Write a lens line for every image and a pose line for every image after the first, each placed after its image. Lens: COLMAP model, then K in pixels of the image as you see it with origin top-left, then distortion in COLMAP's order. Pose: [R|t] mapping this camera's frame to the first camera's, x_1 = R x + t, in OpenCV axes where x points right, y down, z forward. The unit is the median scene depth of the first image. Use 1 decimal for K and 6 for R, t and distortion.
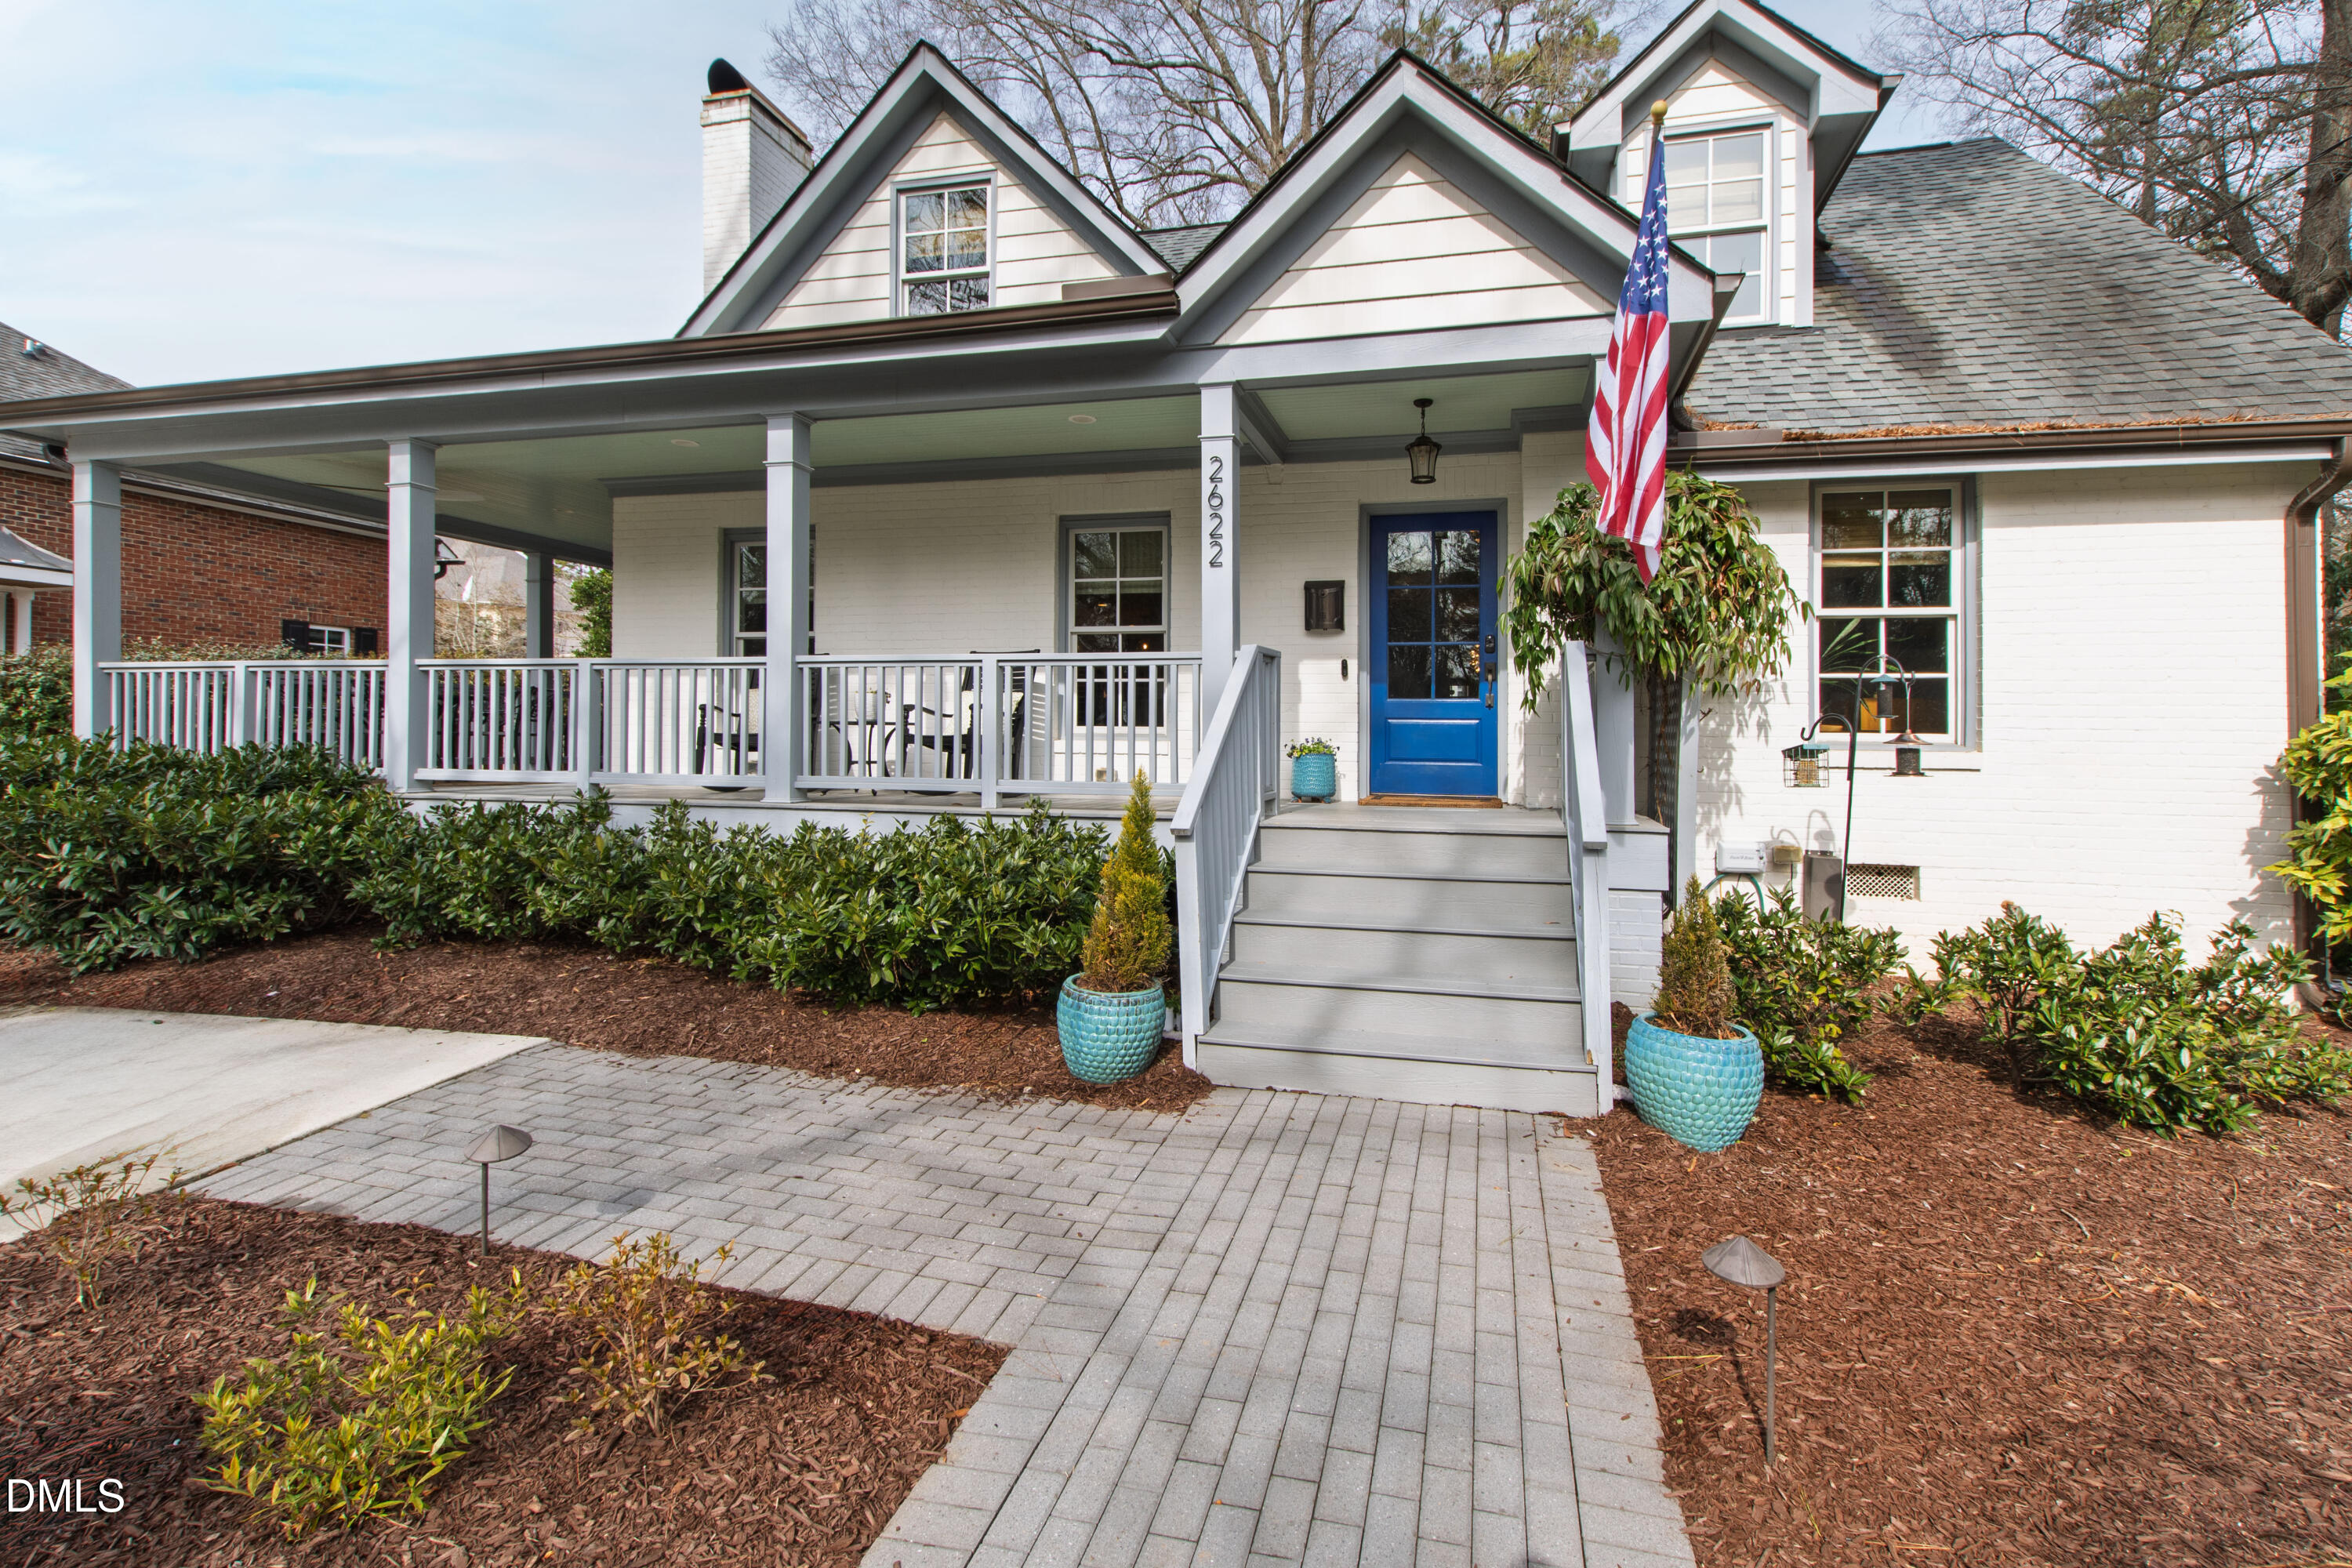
lens RADIAL K [[1015.5, 0, 1164.4], [0, 1015.5, 772.5], [0, 0, 1]] dist [-0.000215, 0.000126]
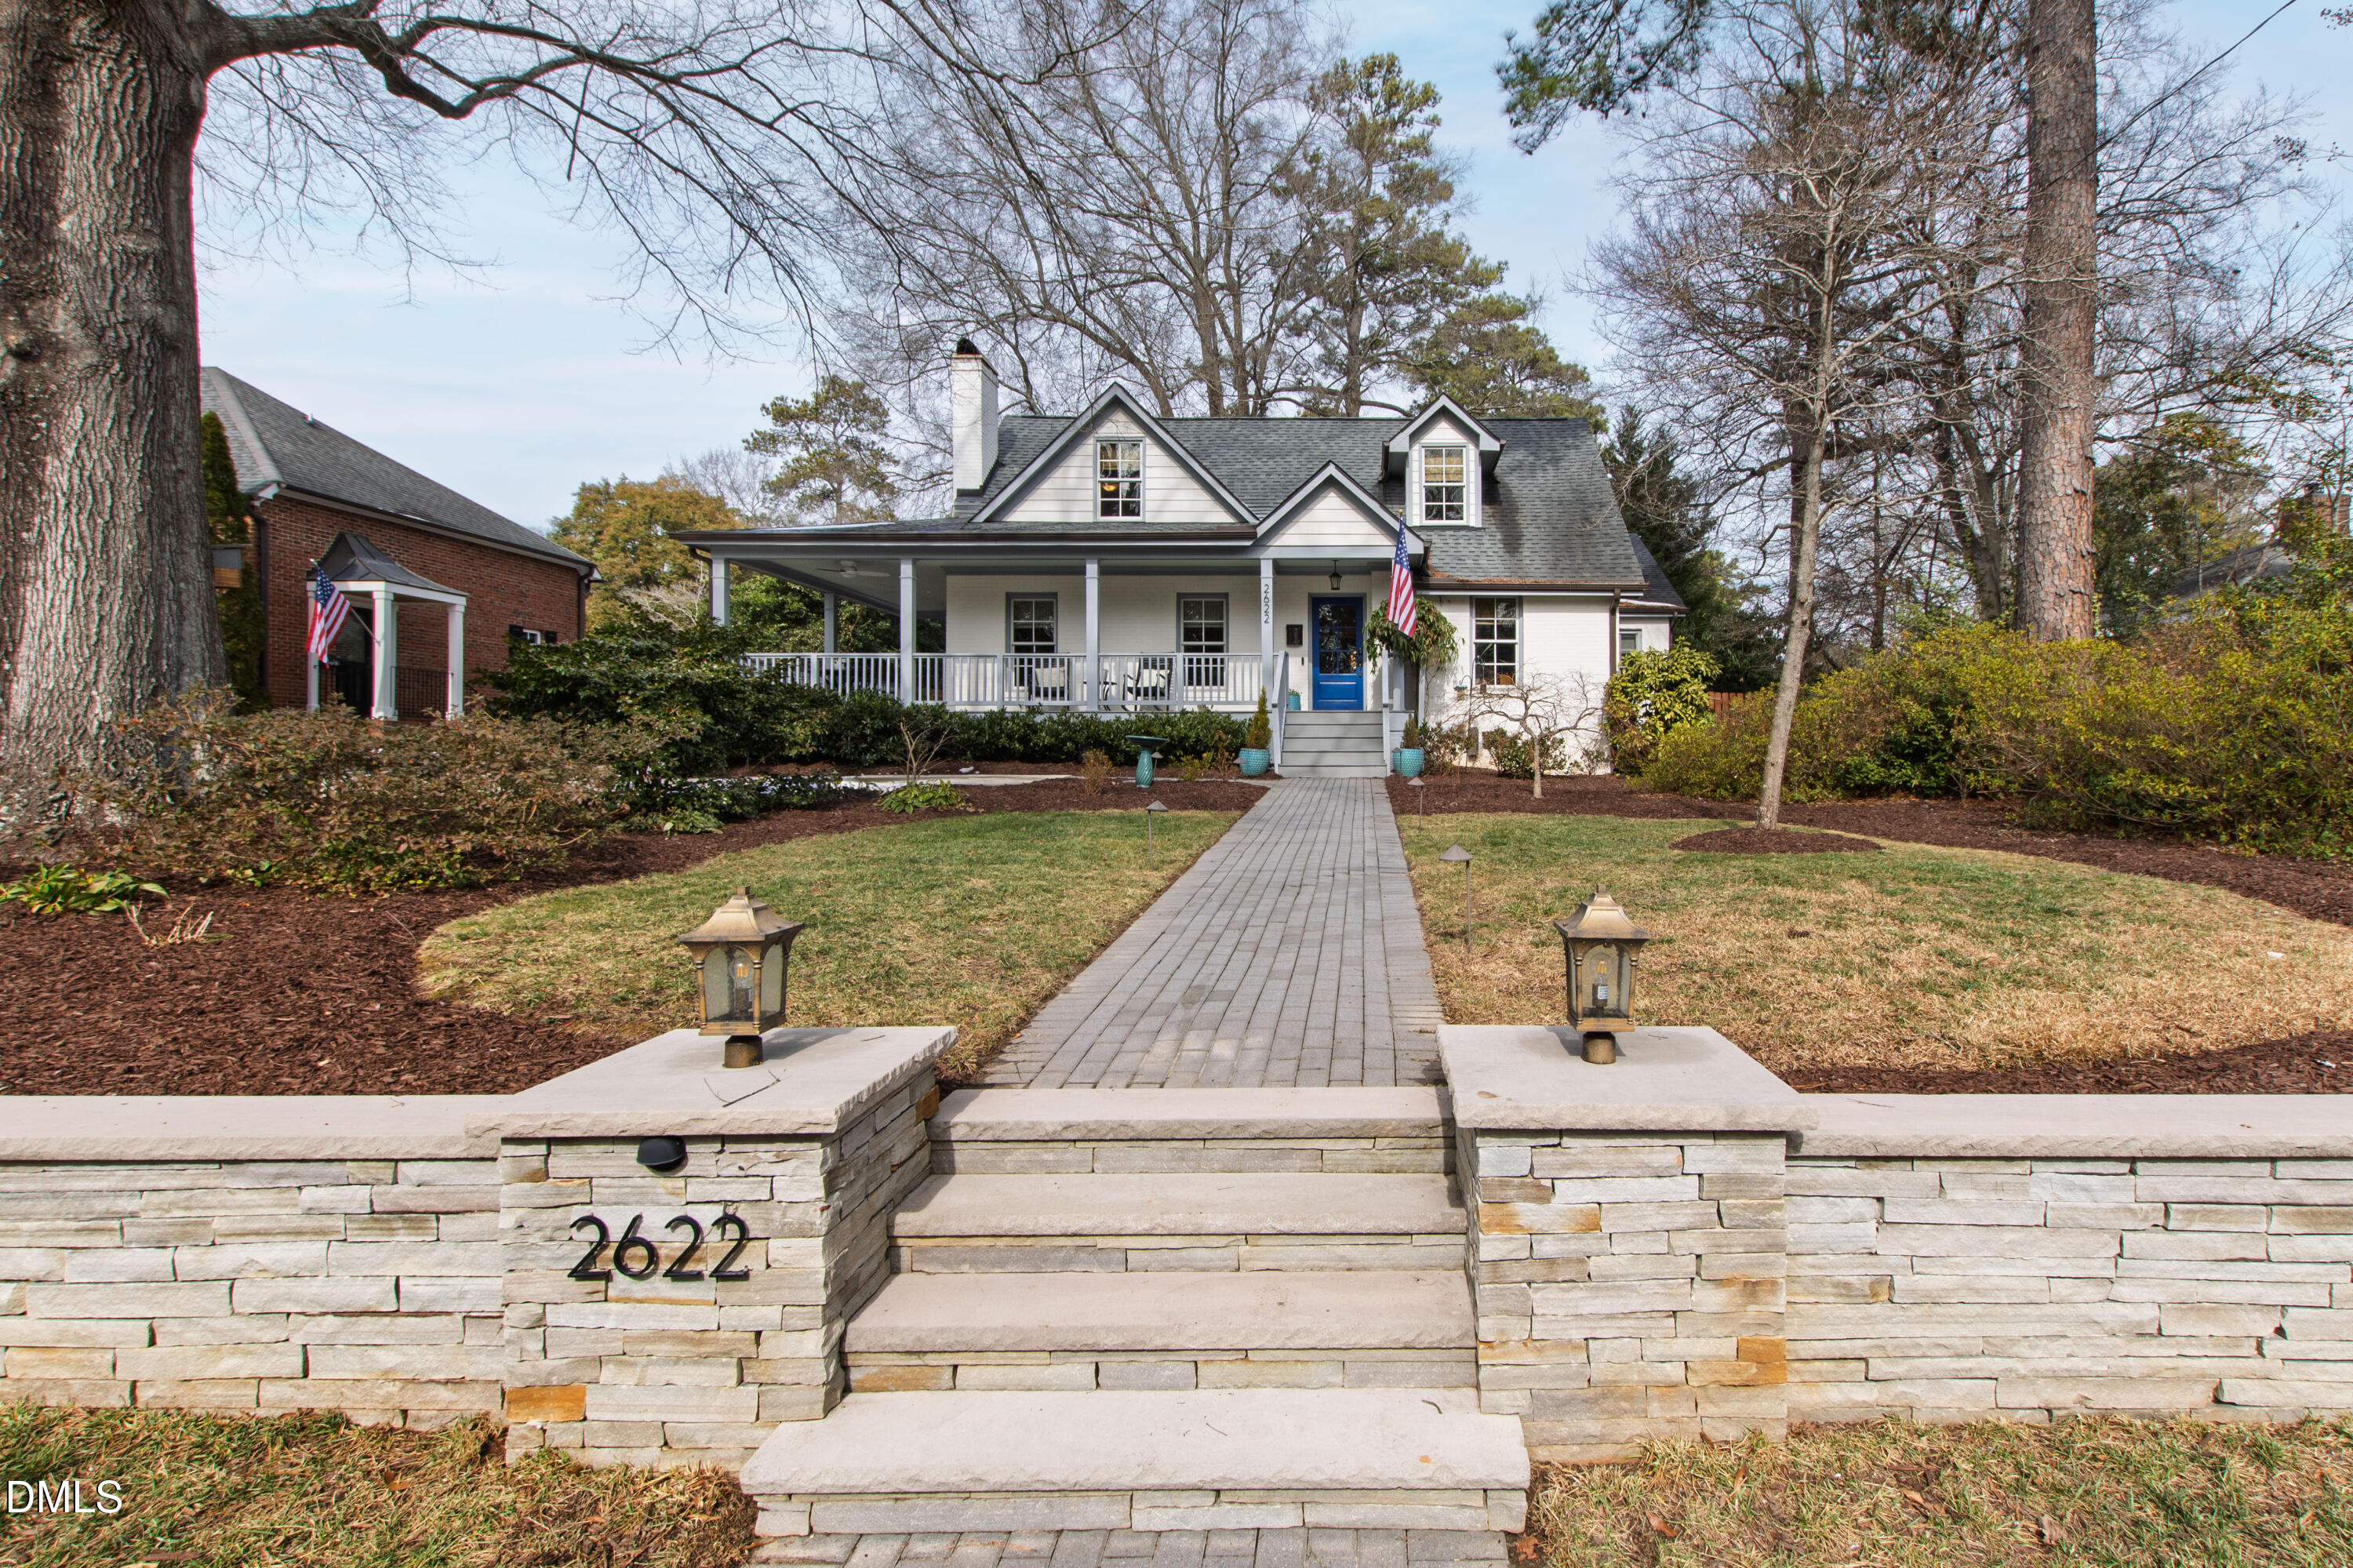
lens RADIAL K [[1015.9, 0, 1164.9], [0, 1015.9, 772.5], [0, 0, 1]] dist [-0.000215, 0.000126]
pose [[0.993034, -0.002808, 0.117797, -0.515288], [0.003392, 0.999983, -0.004759, 0.207709], [-0.117782, 0.005125, 0.993026, -1.623682]]
